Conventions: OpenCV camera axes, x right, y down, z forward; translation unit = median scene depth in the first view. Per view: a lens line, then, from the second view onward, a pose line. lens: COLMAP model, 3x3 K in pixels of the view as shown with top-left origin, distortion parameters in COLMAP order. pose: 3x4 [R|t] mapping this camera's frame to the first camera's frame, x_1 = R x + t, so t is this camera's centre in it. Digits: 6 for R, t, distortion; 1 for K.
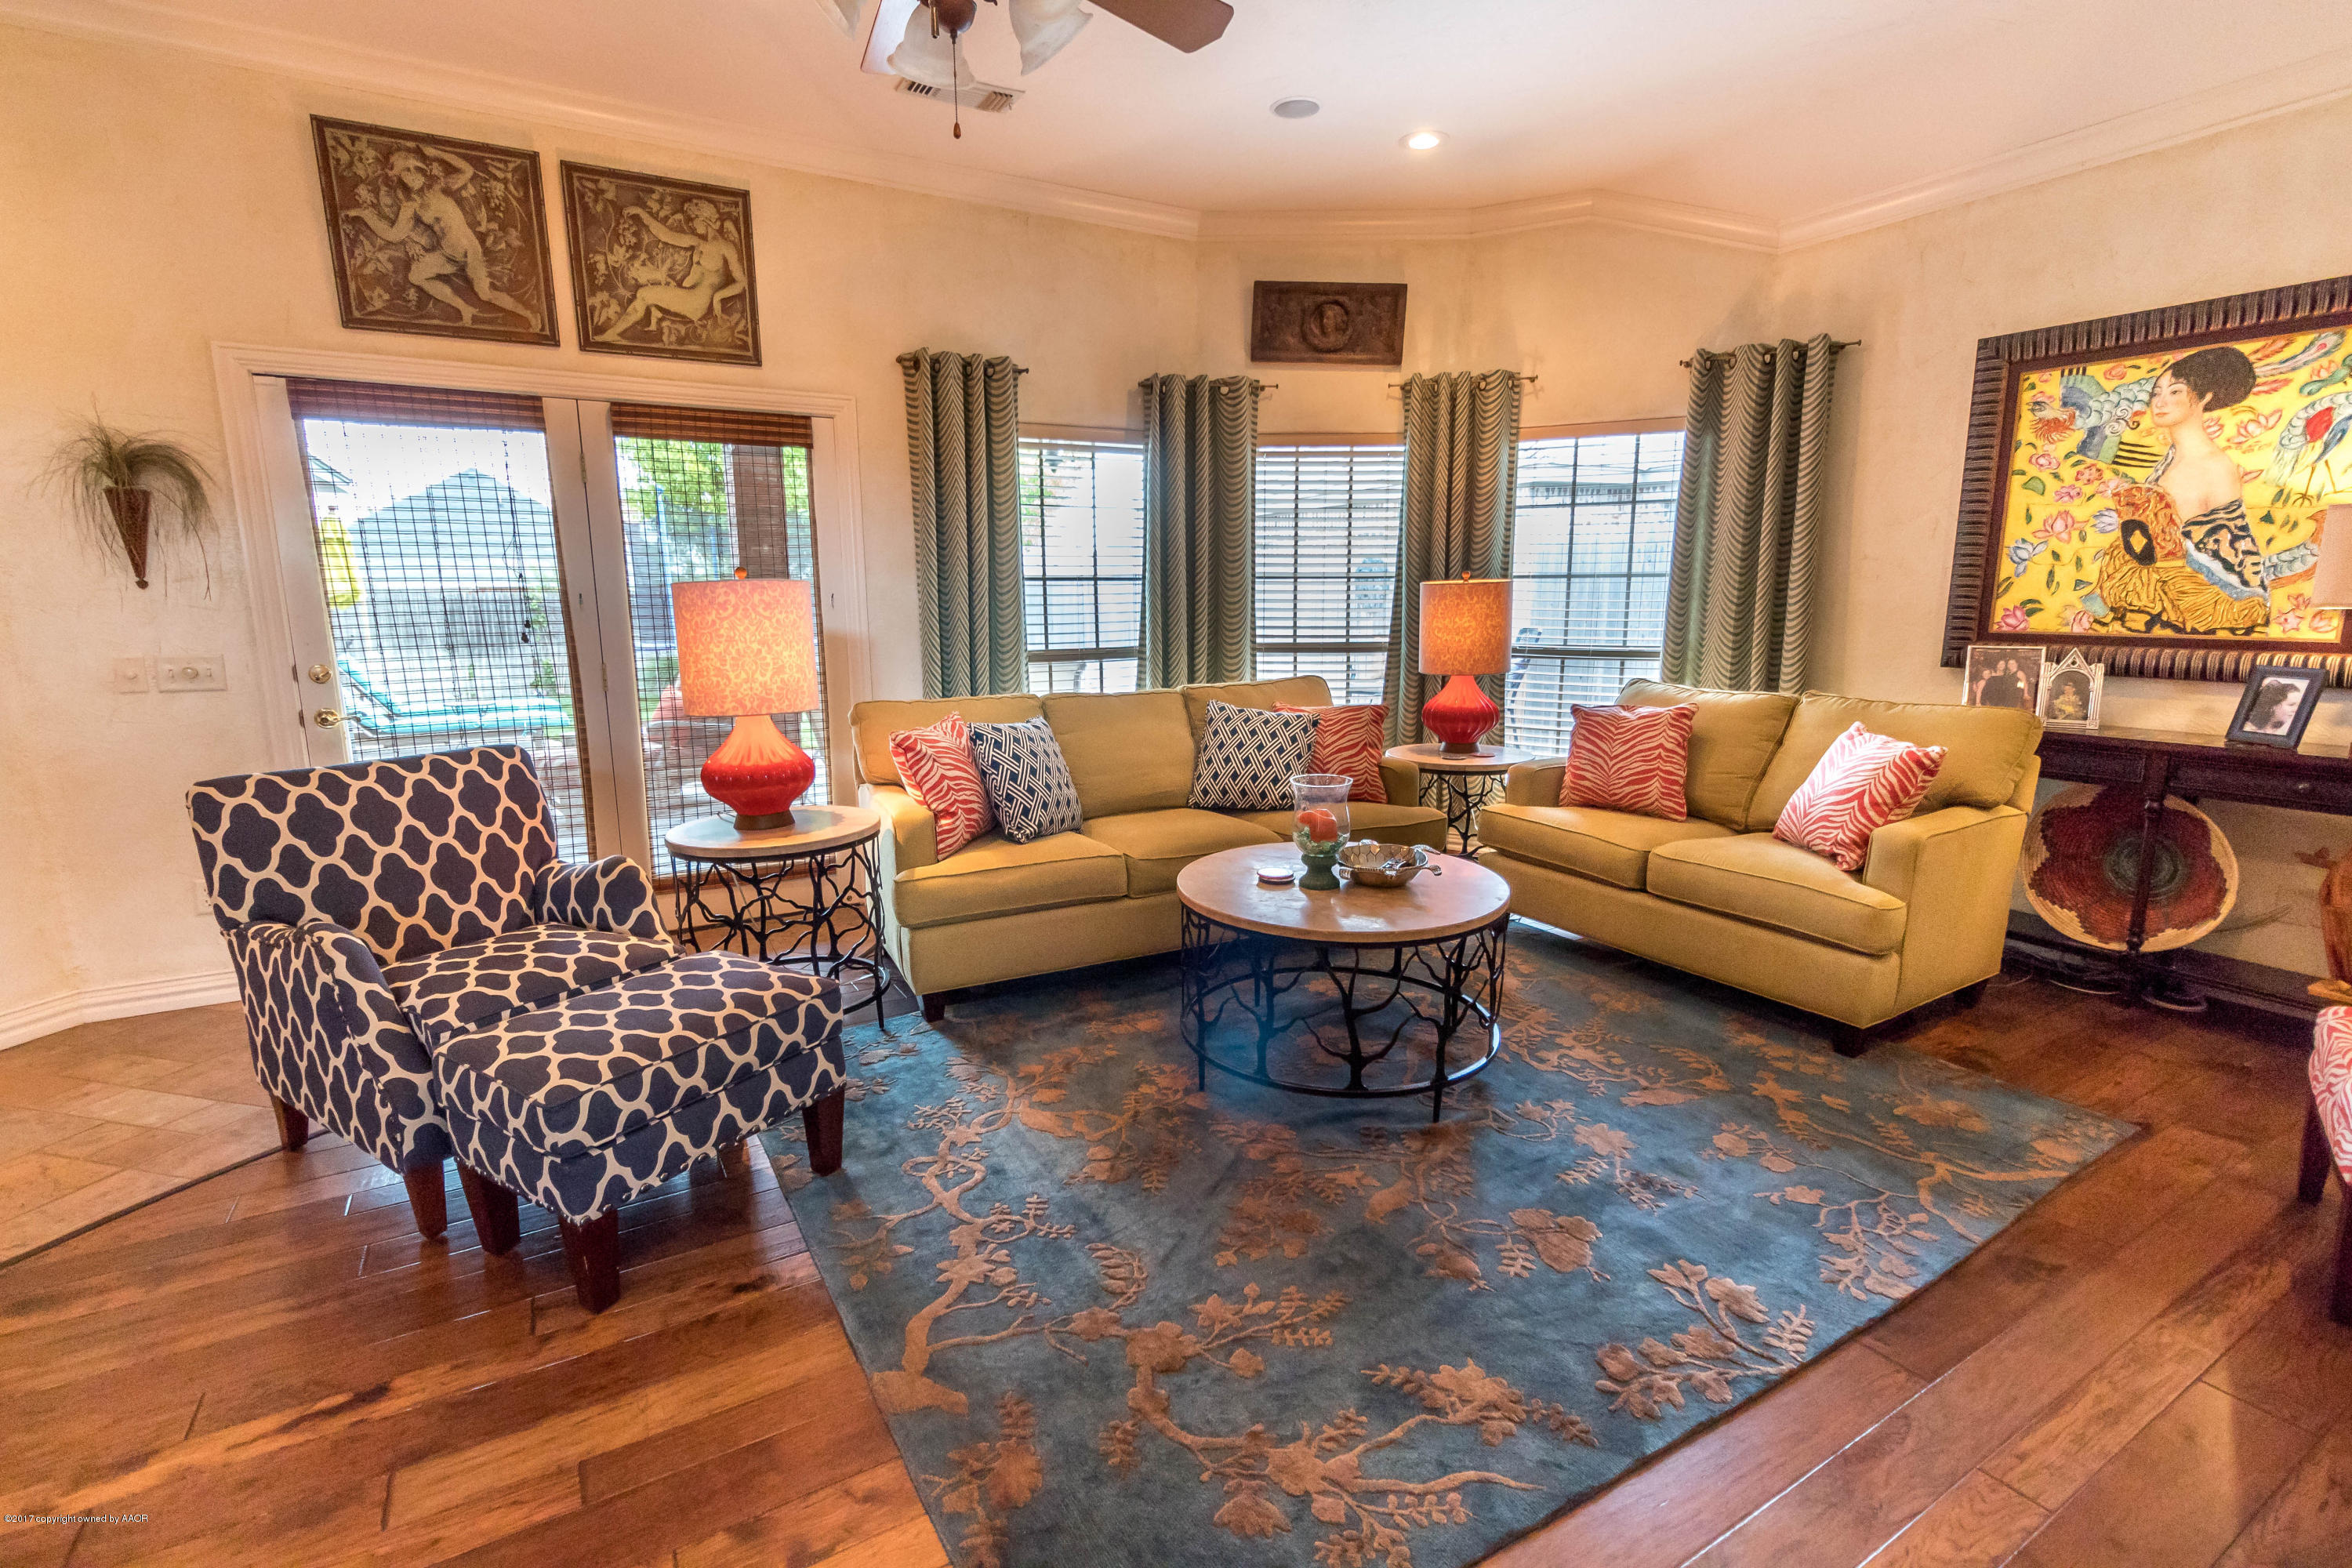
lens RADIAL K [[1085.6, 0, 1155.9], [0, 1085.6, 806.2], [0, 0, 1]] dist [0.000300, 0.001374]
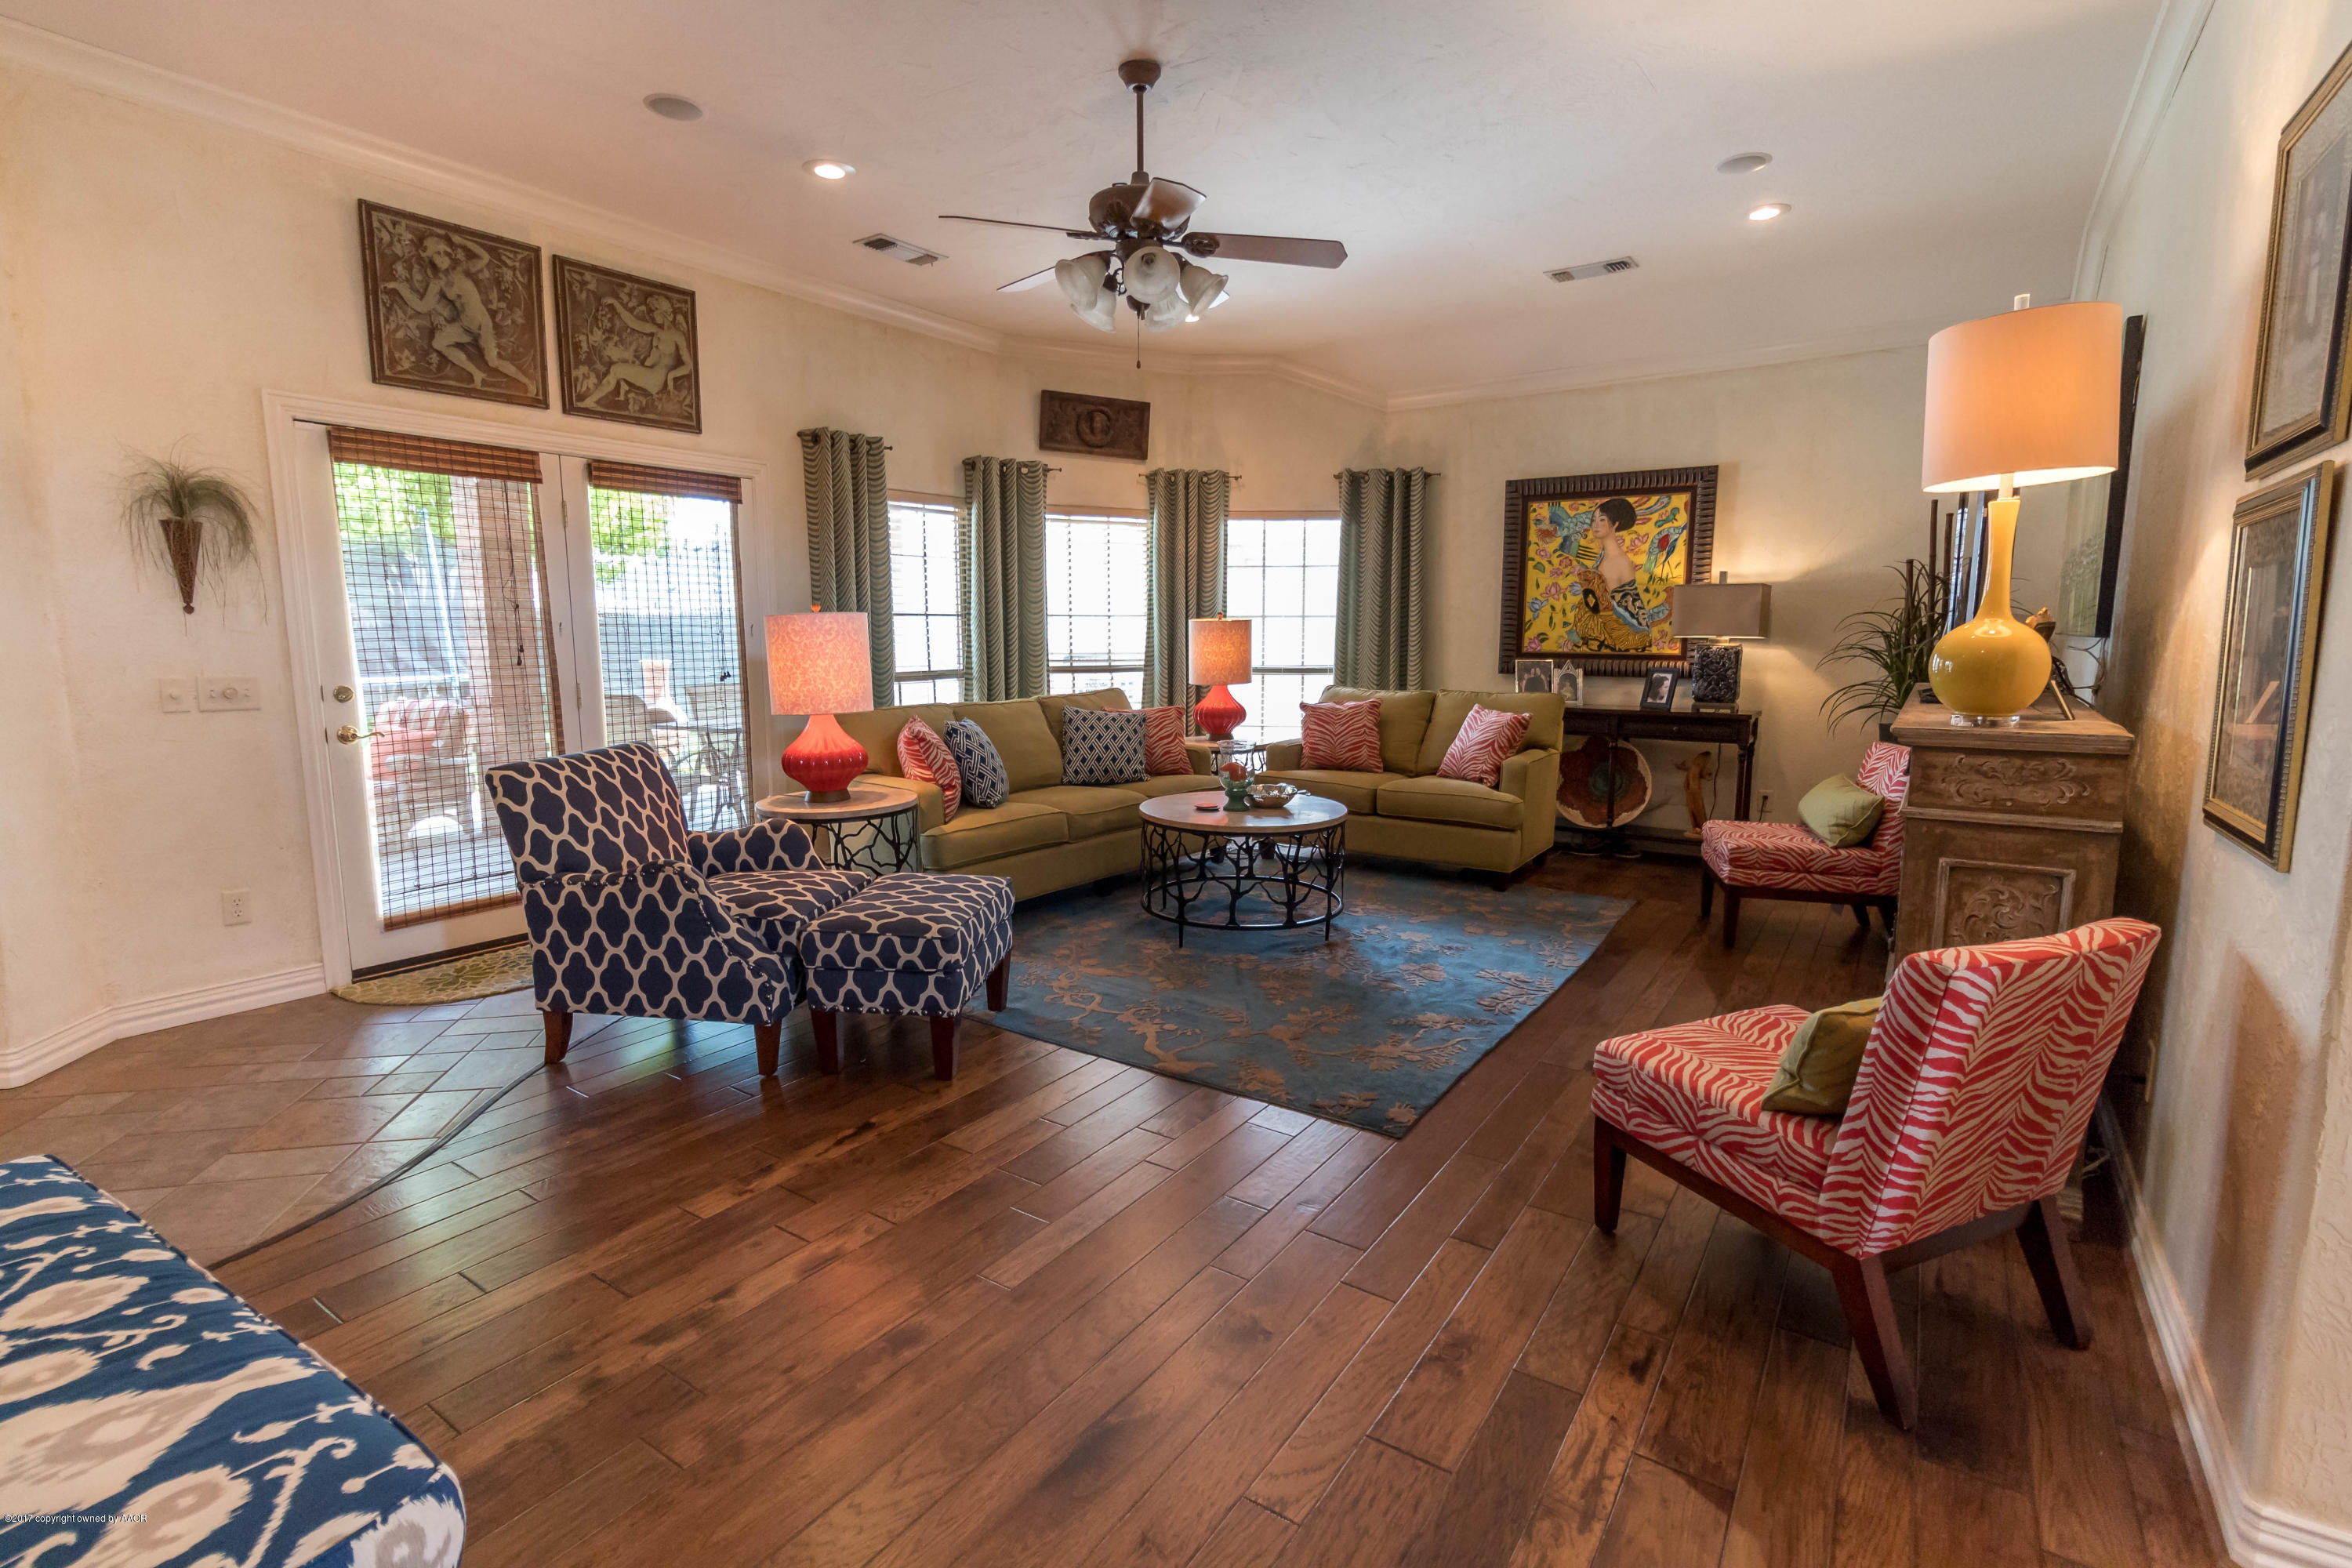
lens RADIAL K [[1085.6, 0, 1154.5], [0, 1085.6, 815.7], [0, 0, 1]] dist [0.000300, 0.001374]
pose [[0.911004, -0.064116, 0.407382, -0.492106], [0.074672, 0.997158, -0.010046, 0.072298], [-0.405580, 0.039572, 0.913202, -0.320815]]
